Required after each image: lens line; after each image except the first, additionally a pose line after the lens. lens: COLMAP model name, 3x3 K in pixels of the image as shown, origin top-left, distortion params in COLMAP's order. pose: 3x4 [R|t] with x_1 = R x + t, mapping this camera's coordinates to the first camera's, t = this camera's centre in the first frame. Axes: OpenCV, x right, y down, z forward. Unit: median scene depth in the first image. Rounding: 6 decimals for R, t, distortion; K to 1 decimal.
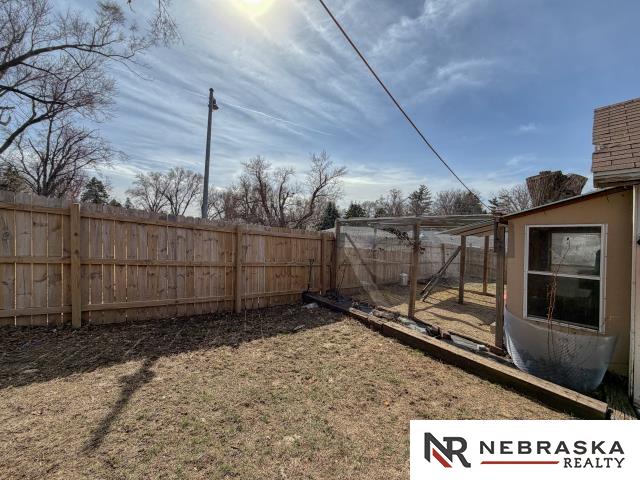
lens RADIAL K [[254.5, 0, 314.4], [0, 254.5, 240.8], [0, 0, 1]] dist [0.002101, -0.000265]
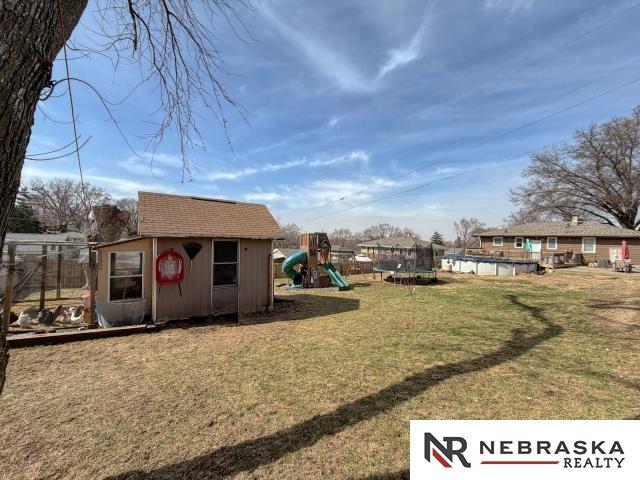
lens RADIAL K [[254.5, 0, 319.3], [0, 254.5, 238.9], [0, 0, 1]] dist [0.002101, -0.000265]
pose [[0.090837, 0.000097, 0.995866, -0.851784], [0.000561, 1.000000, -0.000149, -0.152108], [-0.995866, 0.000572, 0.090837, -0.667226]]
